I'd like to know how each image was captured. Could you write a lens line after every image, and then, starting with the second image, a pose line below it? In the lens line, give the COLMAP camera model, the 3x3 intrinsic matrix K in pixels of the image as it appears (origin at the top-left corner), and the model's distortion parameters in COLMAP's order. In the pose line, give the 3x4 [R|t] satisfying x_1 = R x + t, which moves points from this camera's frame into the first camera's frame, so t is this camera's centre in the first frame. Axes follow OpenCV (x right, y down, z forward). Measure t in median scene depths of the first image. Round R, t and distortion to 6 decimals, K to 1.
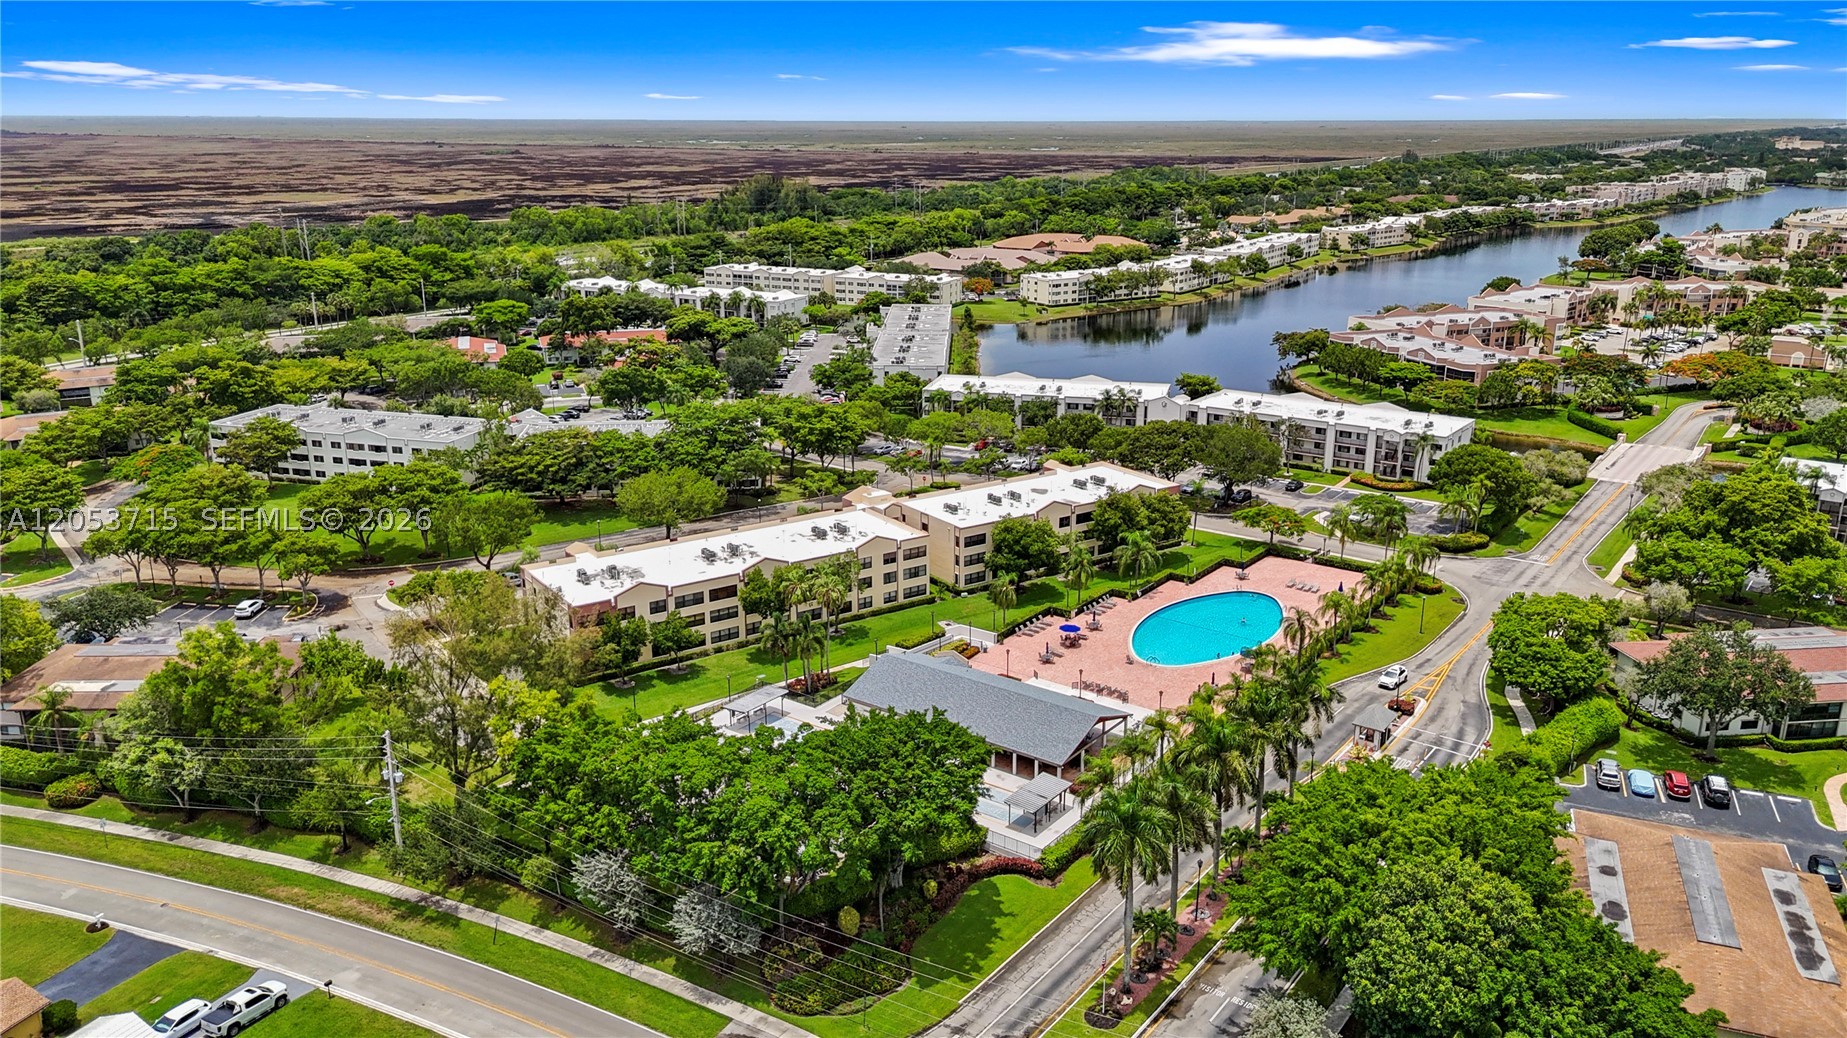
lens RADIAL K [[1329.0, 0, 931.4], [0, 1329.0, 515.5], [0, 0, 1]] dist [0.049872, -0.061986]
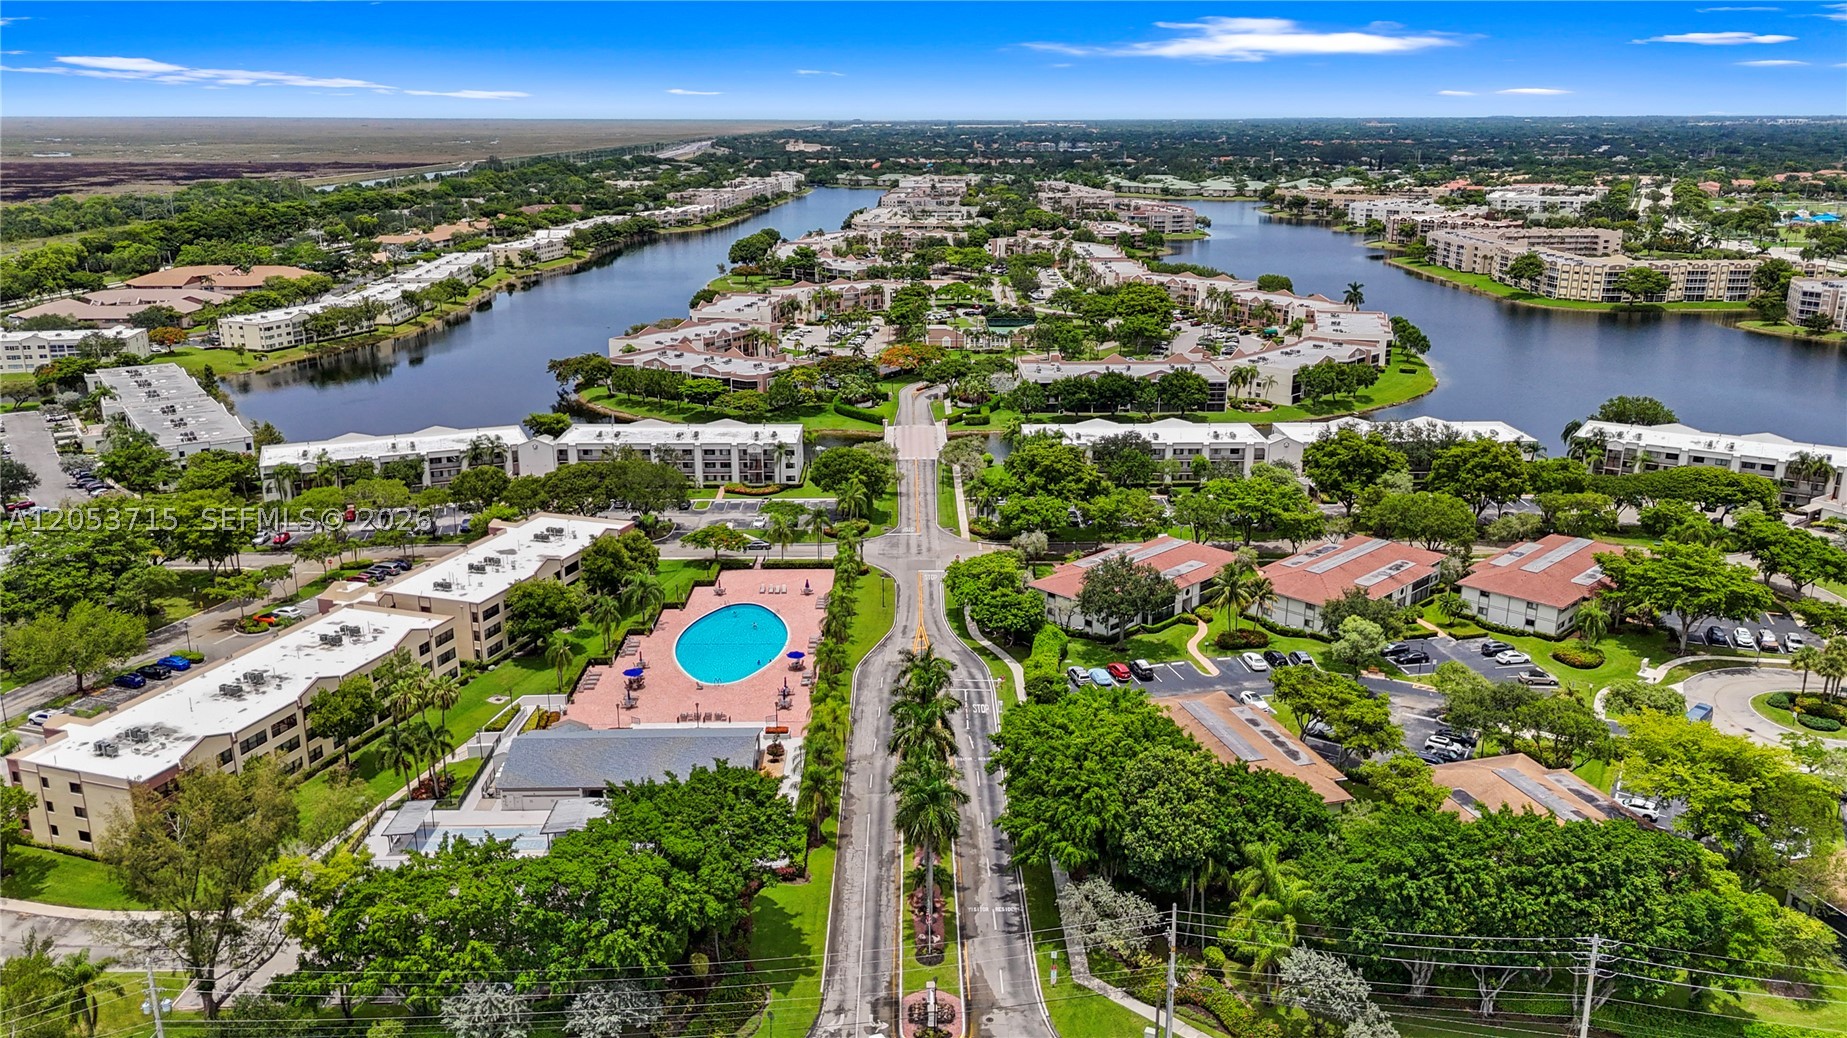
lens RADIAL K [[1329.0, 0, 931.4], [0, 1329.0, 515.5], [0, 0, 1]] dist [0.049872, -0.061986]
pose [[0.789699, -0.169867, 0.589509, -0.141193], [0.169504, 0.983912, 0.056448, -0.026429], [-0.589613, 0.055347, 0.805787, -0.007707]]
